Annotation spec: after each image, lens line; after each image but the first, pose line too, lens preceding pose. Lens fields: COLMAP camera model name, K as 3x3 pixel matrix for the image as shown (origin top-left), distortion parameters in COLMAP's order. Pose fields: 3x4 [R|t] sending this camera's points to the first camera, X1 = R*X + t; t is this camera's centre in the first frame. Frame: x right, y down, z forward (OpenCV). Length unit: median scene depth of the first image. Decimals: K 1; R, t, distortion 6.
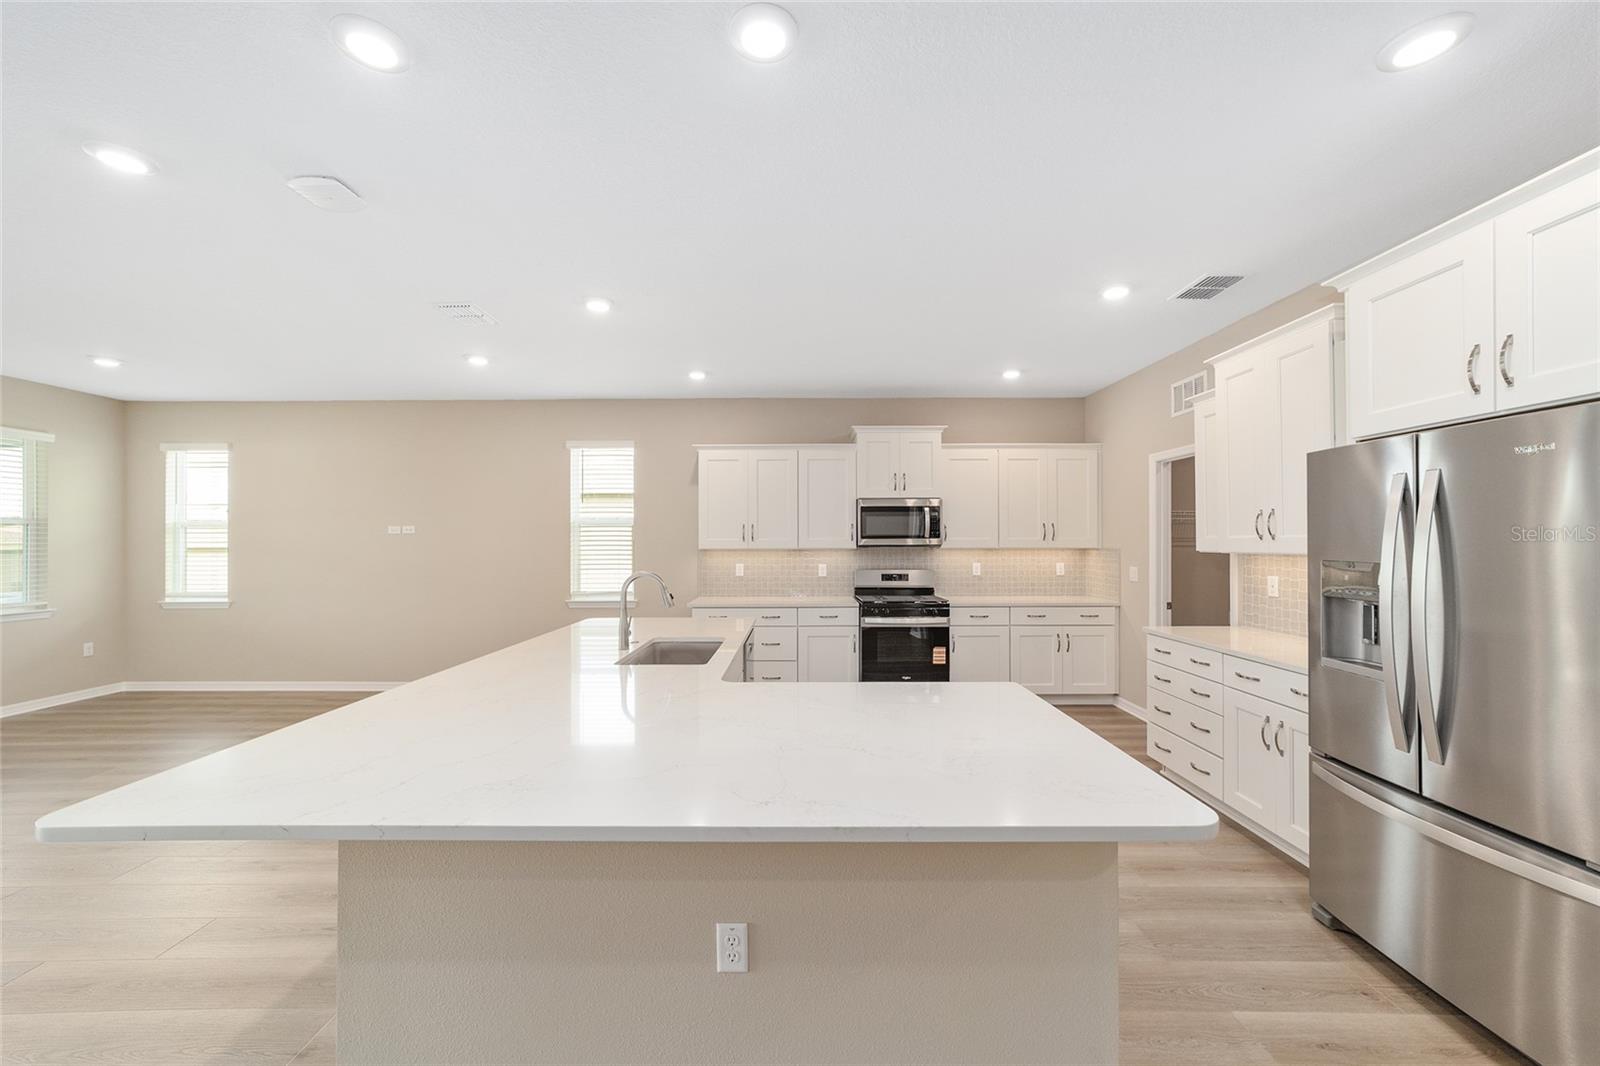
lens RADIAL K [[609.4, 0, 800.0], [0, 609.4, 538.7], [0, 0, 1]] dist [0.009437, 0.000140]
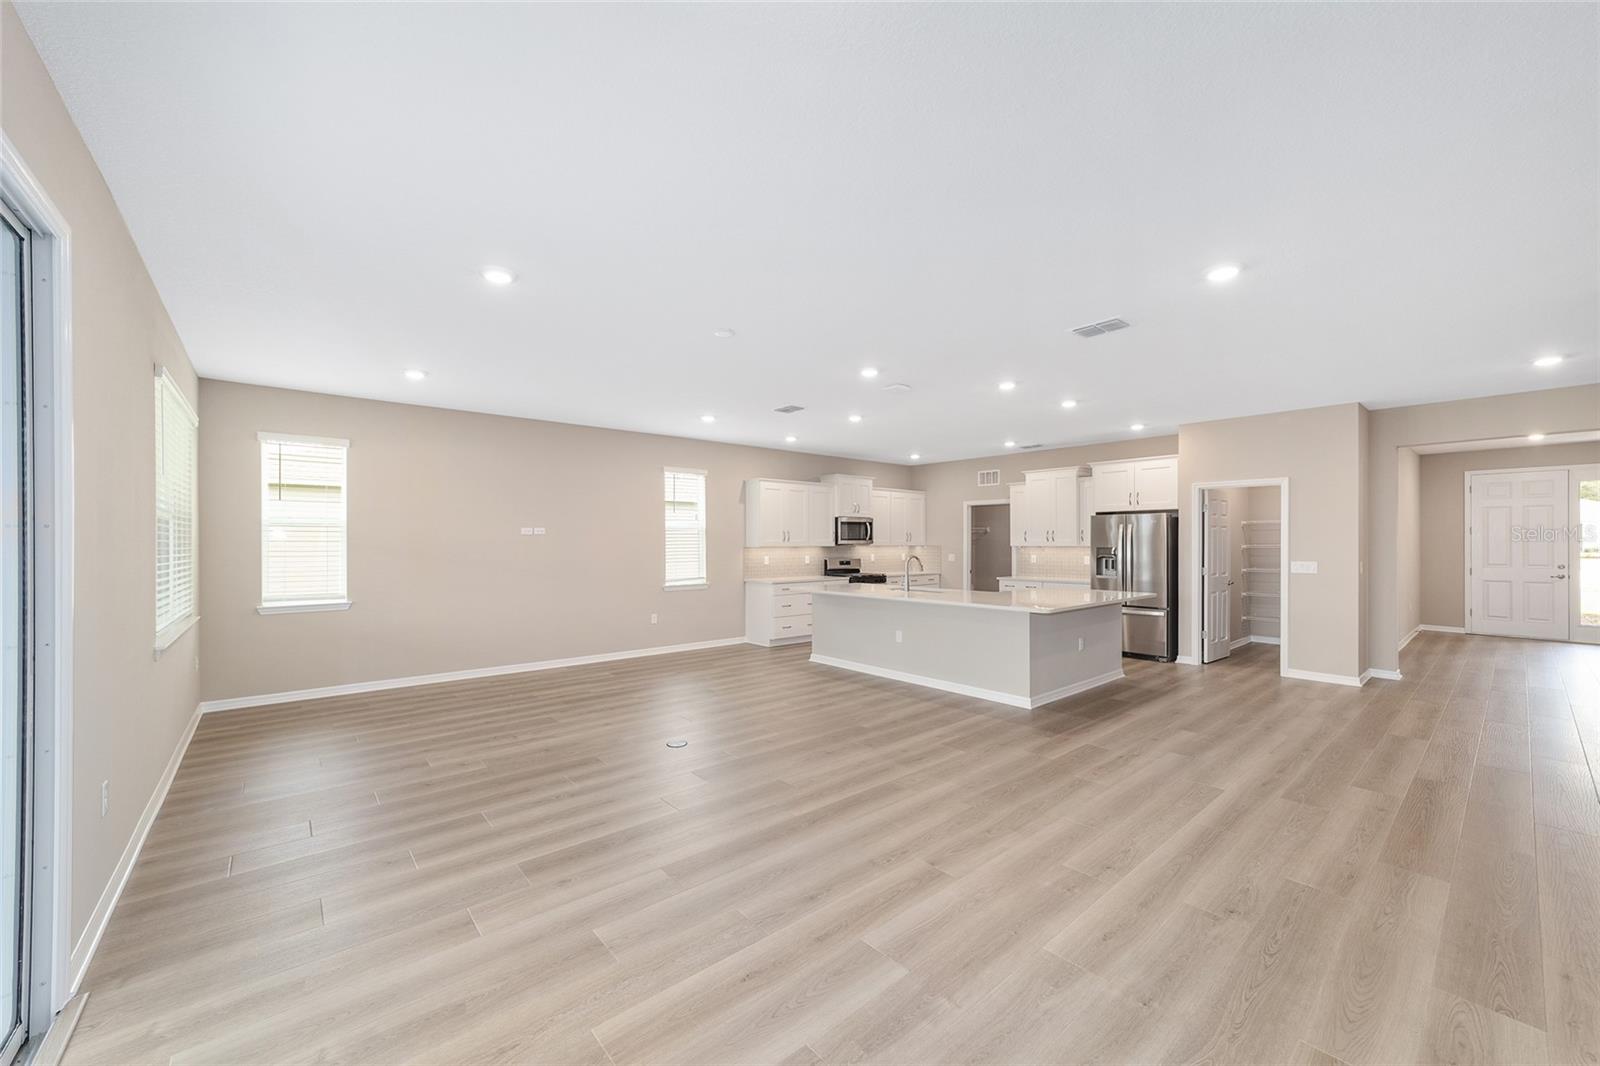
lens RADIAL K [[609.4, 0, 794.2], [0, 609.4, 542.3], [0, 0, 1]] dist [0.009437, 0.000140]
pose [[0.761687, 0.001505, 0.647943, -1.030044], [-0.002842, 0.999995, 0.001018, 0.004348], [-0.647938, -0.002617, 0.761688, -0.199493]]
